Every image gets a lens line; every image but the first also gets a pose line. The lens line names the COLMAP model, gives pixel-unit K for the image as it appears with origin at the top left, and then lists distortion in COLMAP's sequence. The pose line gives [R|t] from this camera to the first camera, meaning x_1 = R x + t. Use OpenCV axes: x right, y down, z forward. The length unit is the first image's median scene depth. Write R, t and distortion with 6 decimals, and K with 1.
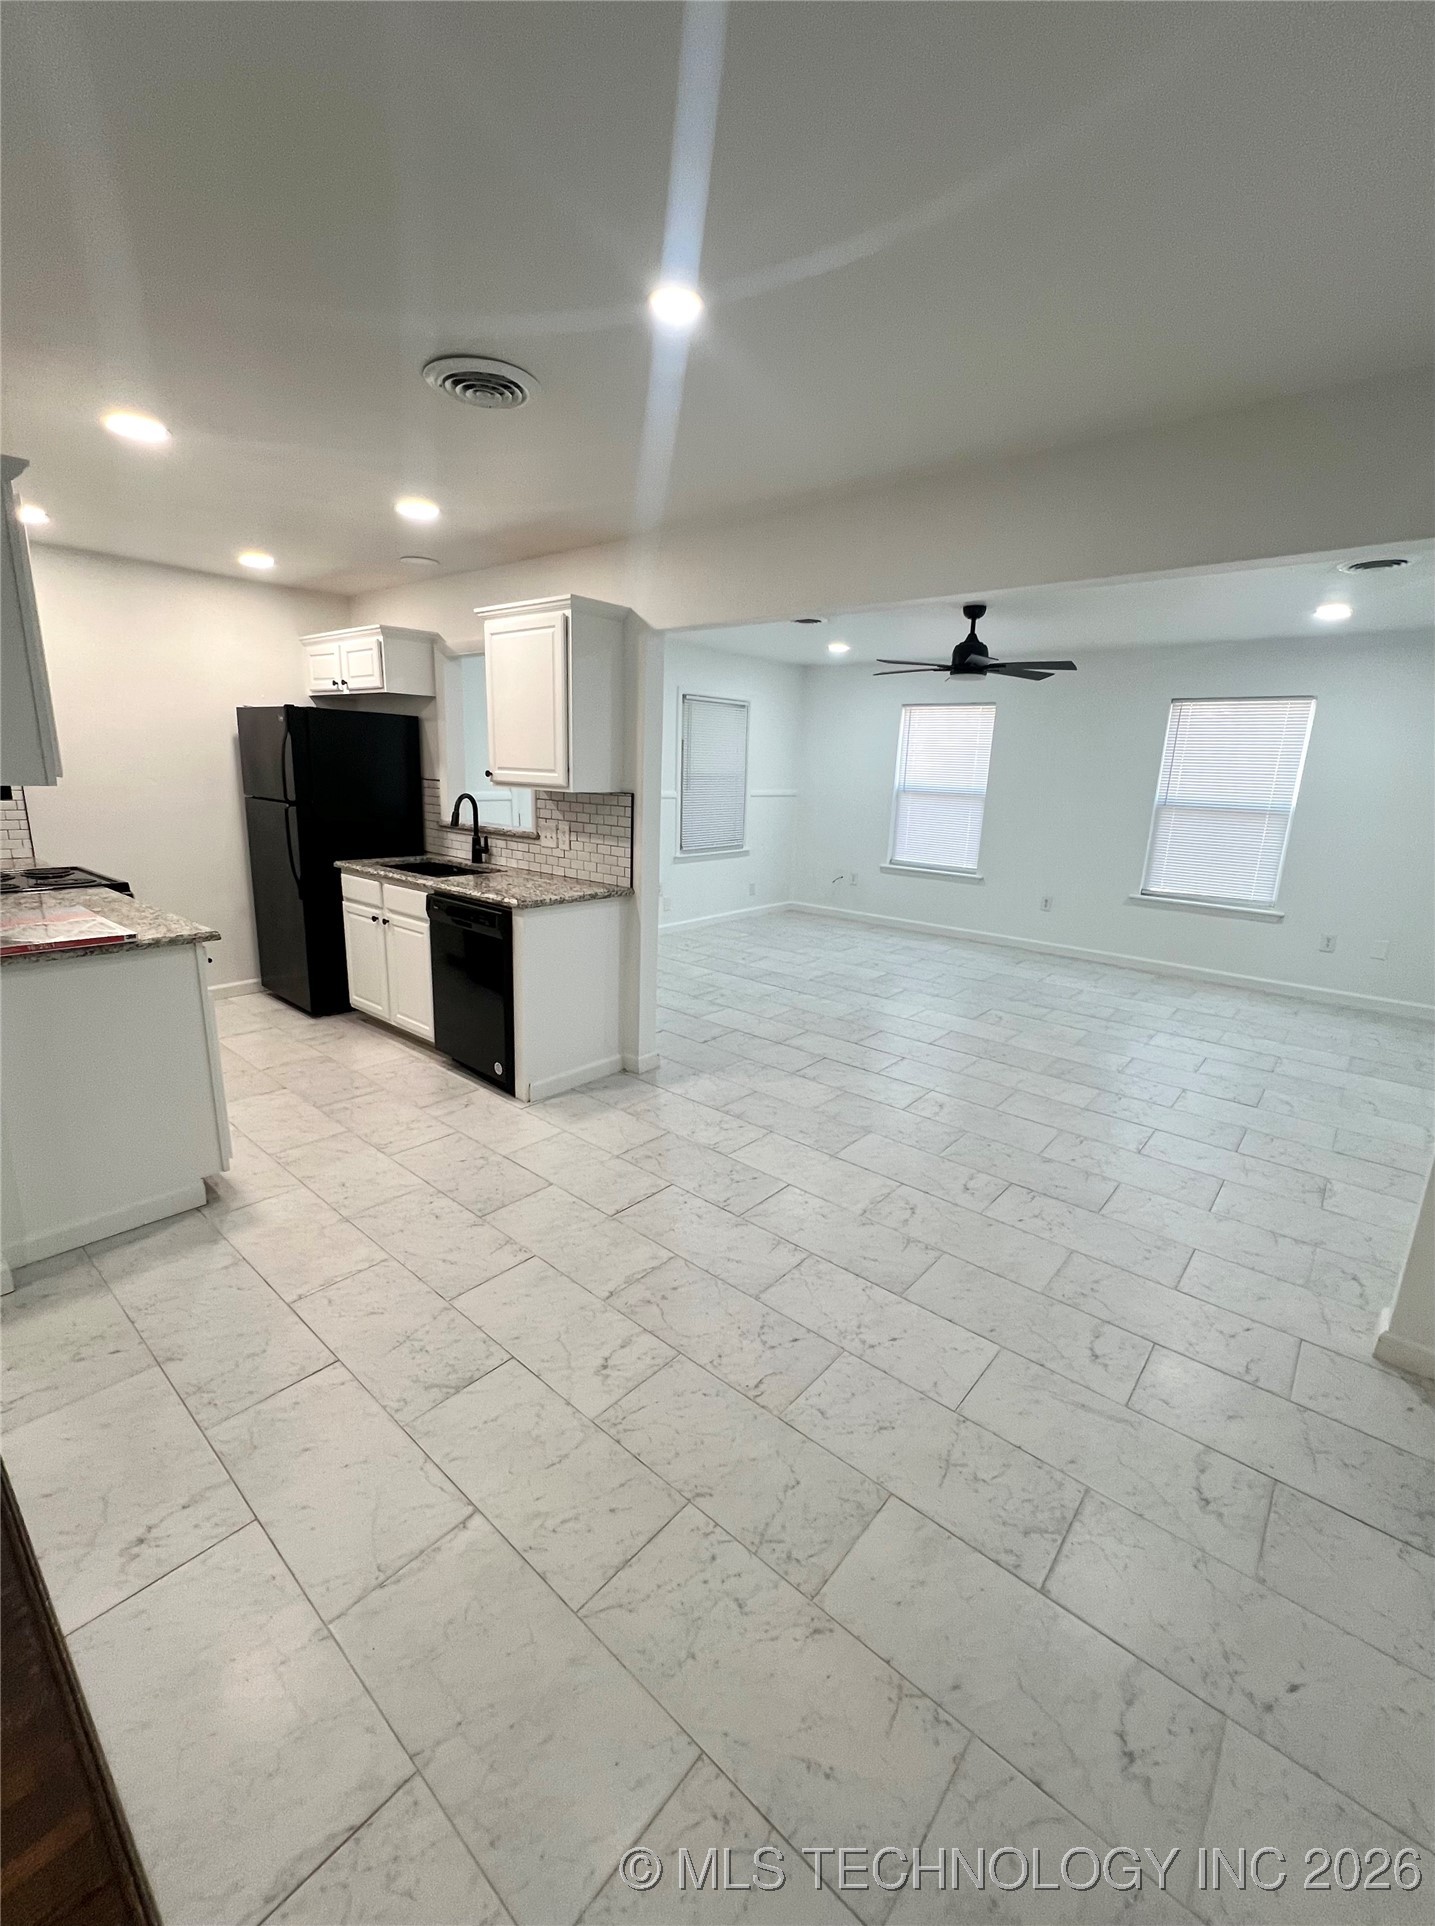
lens RADIAL K [[783.5, 0, 721.4], [0, 783.5, 959.8], [0, 0, 1]] dist [-0.002188, -0.000006]
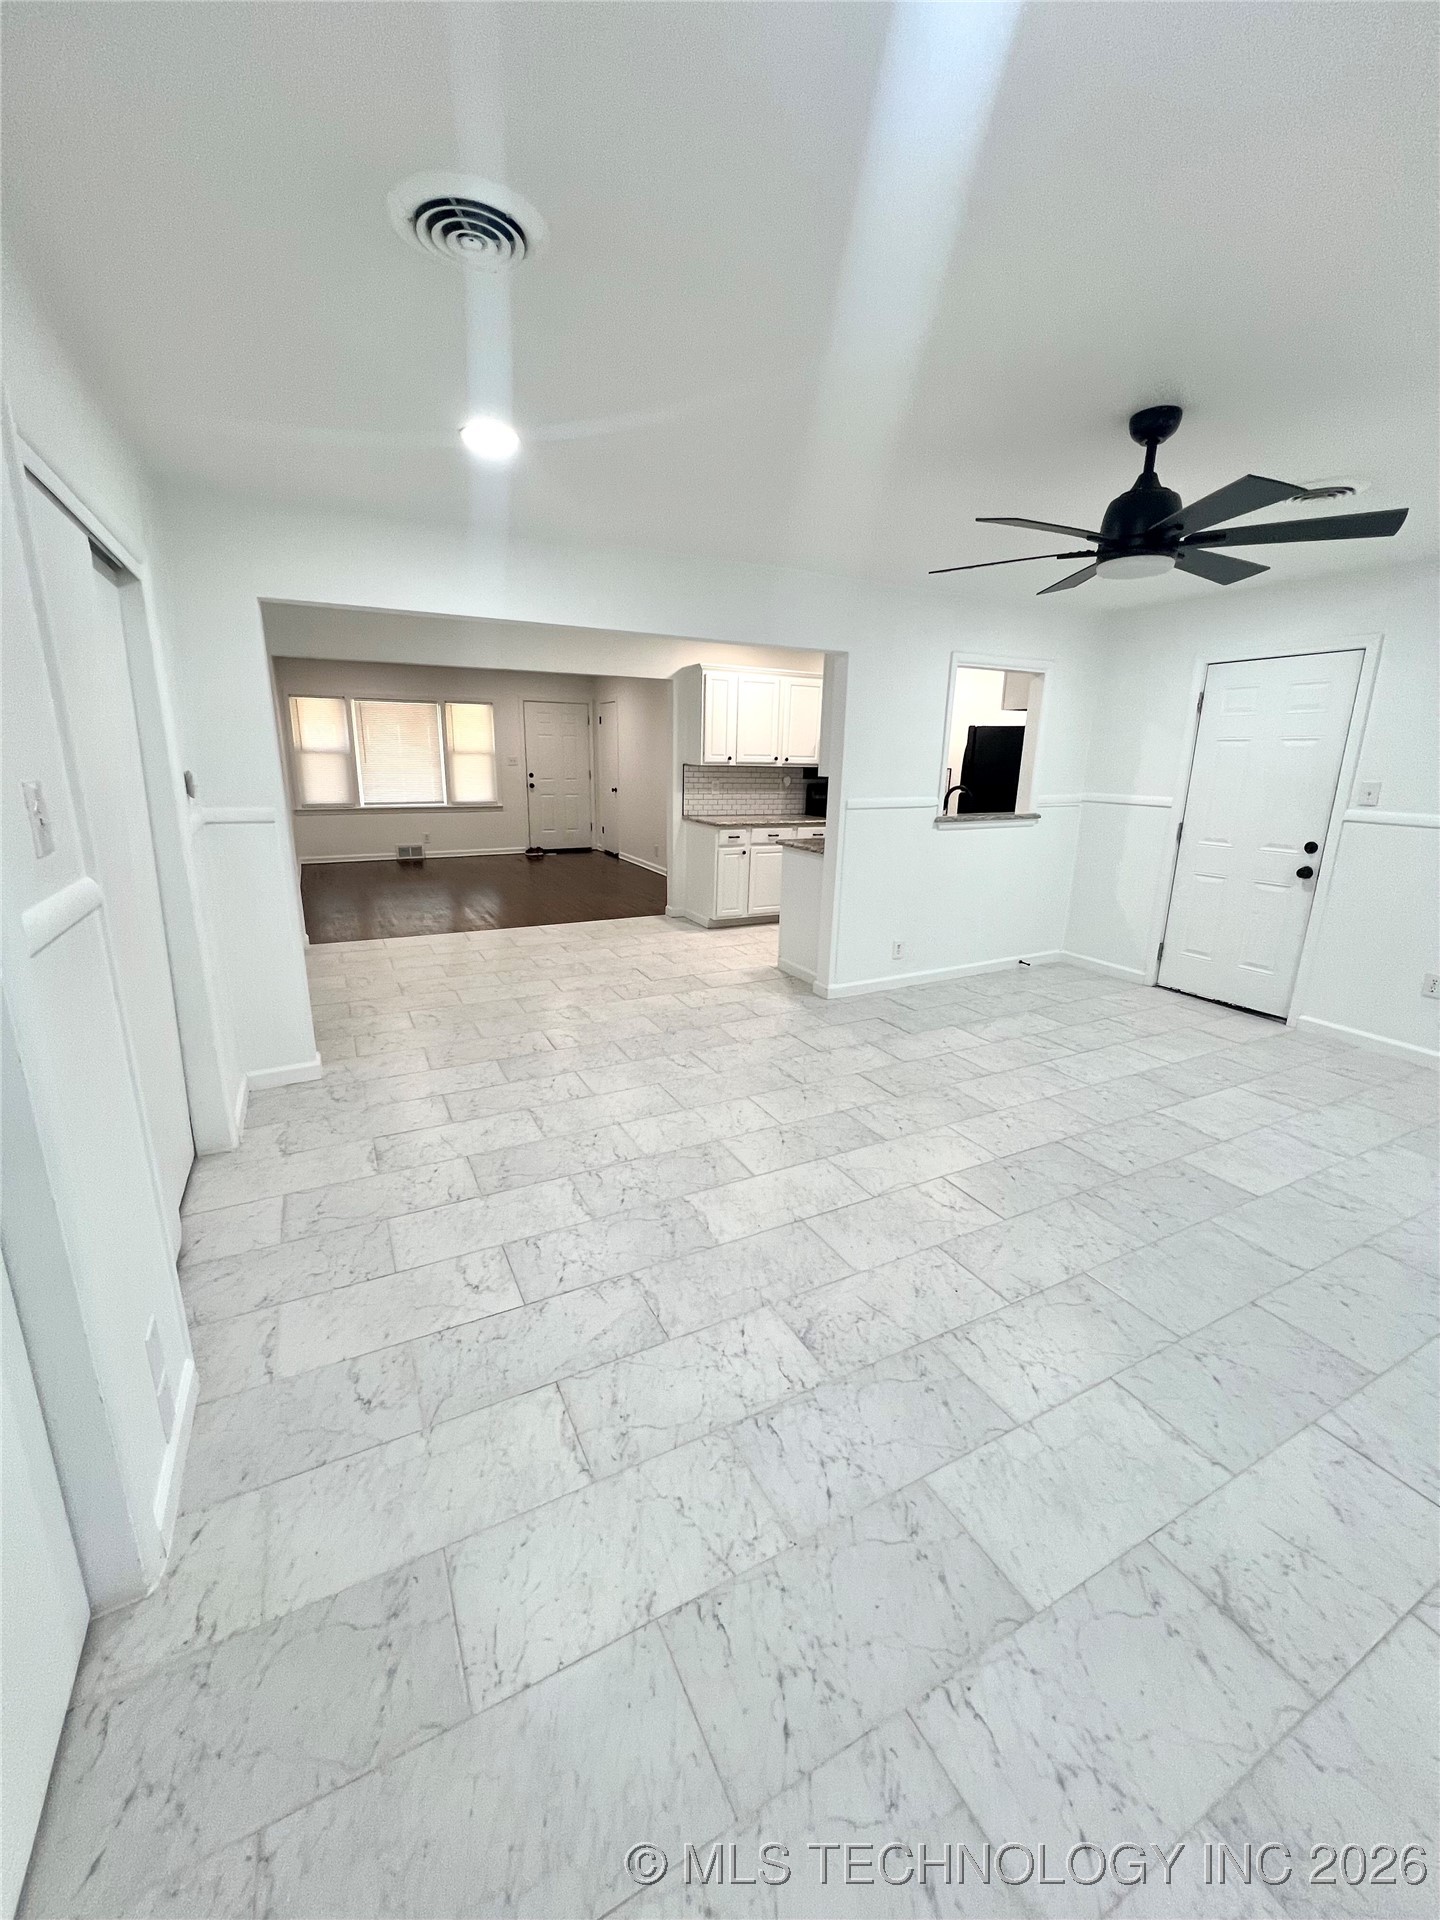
lens RADIAL K [[781.1, 0, 723.8], [0, 781.1, 956.8], [0, 0, 1]] dist [-0.002188, -0.000006]
pose [[-0.377424, 0.199609, -0.904272, 1.037261], [-0.253572, 0.916894, 0.308231, -0.253733], [0.890647, 0.345631, -0.295443, 1.142325]]
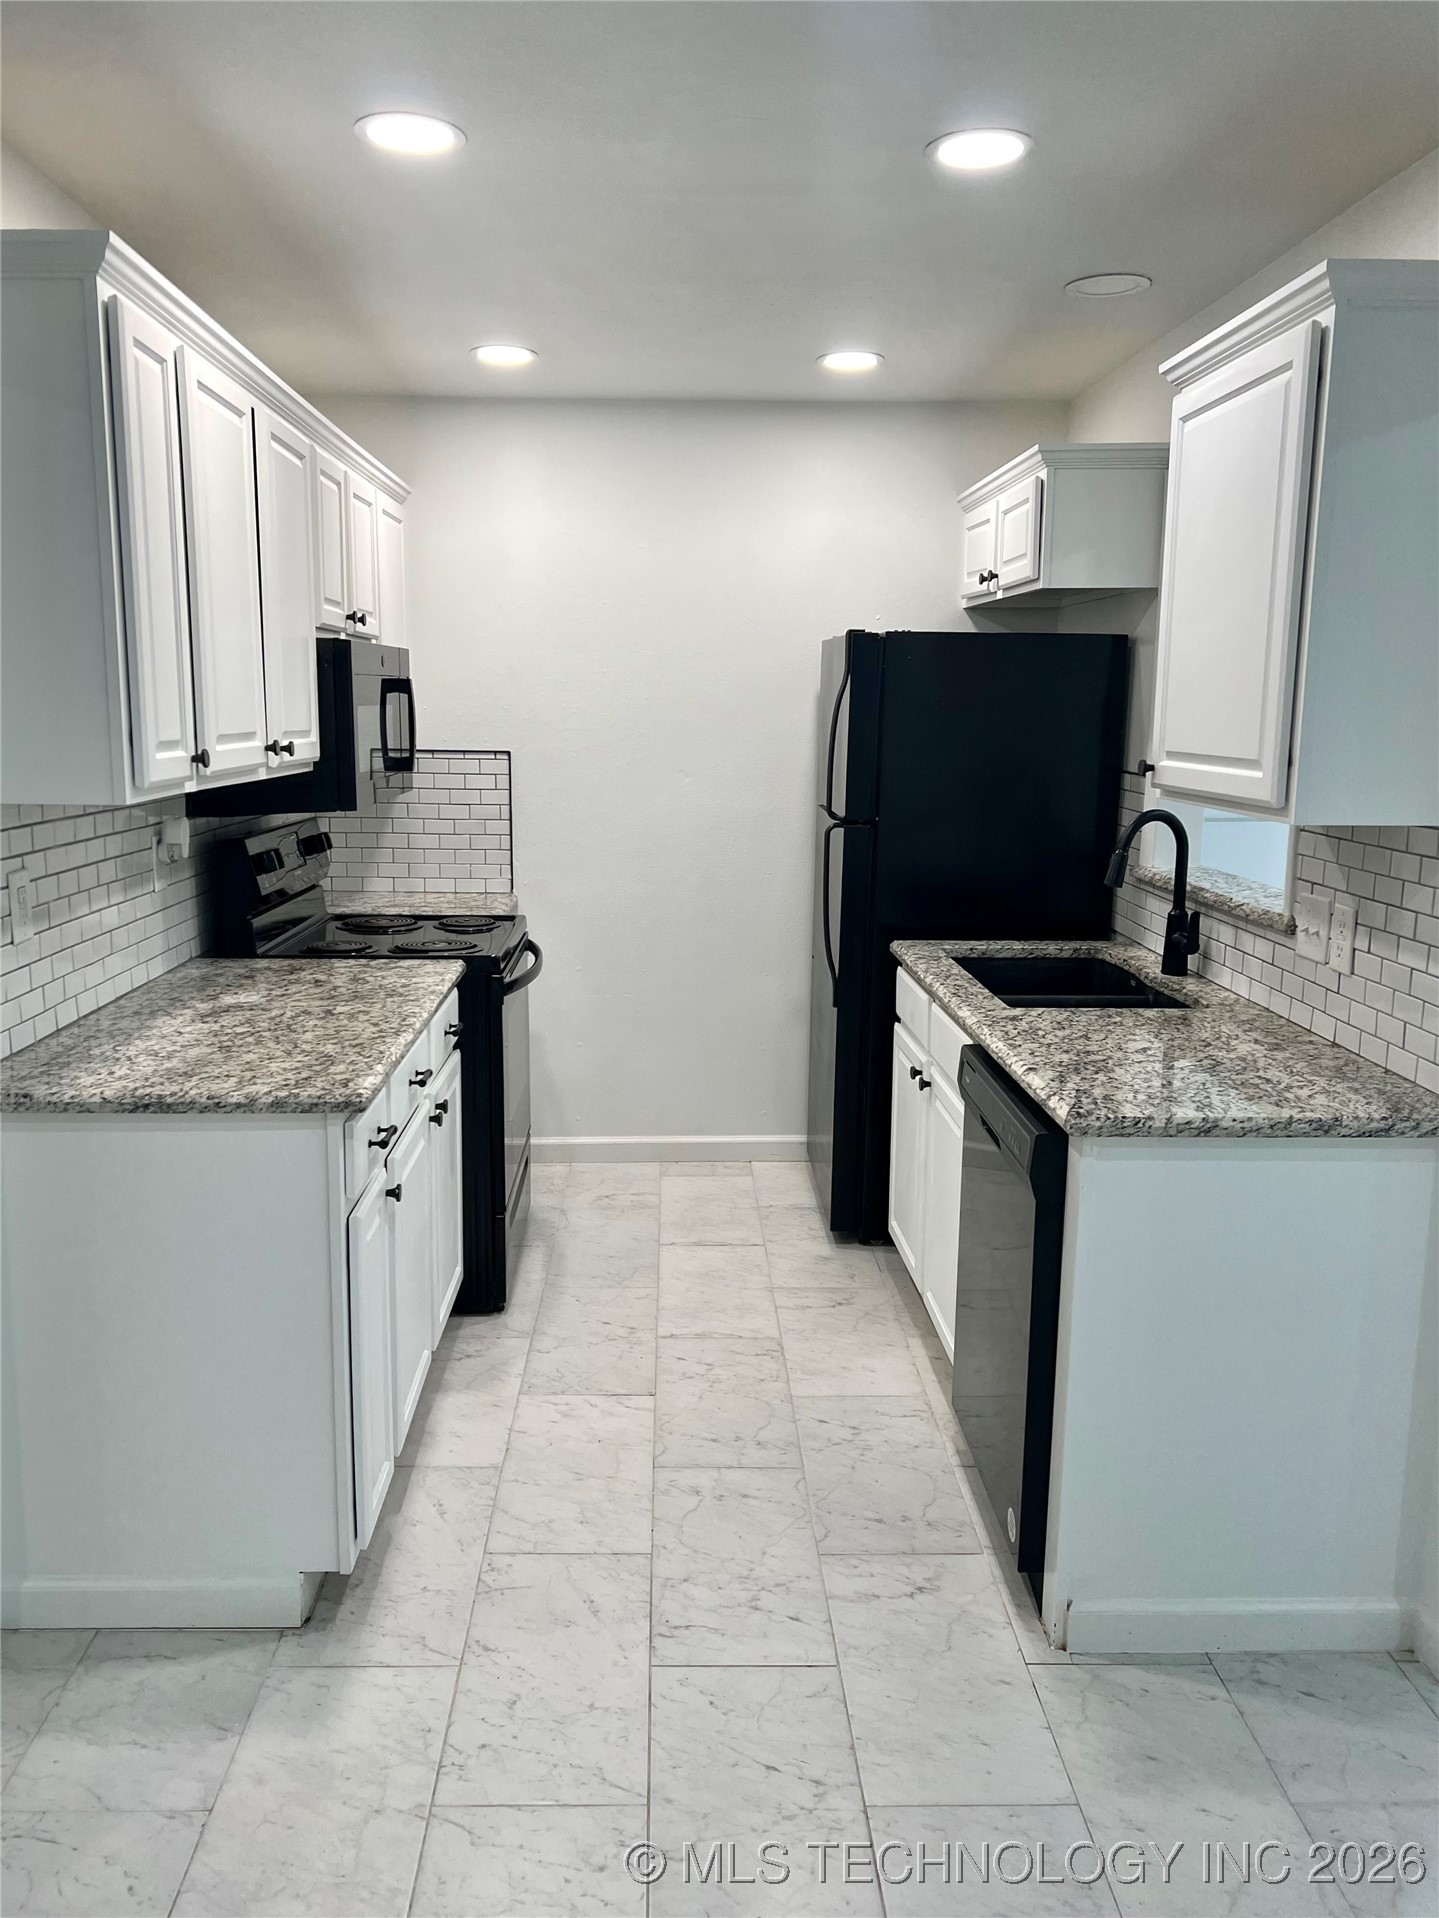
lens RADIAL K [[1454.8, 0, 716.9], [0, 1454.8, 951.6], [0, 0, 1]] dist [0.081135, -0.103317]
pose [[0.666447, 0.097997, -0.739084, 0.105280], [-0.163493, 0.986404, -0.016635, -0.086399], [0.727405, 0.131922, 0.673408, 0.311801]]
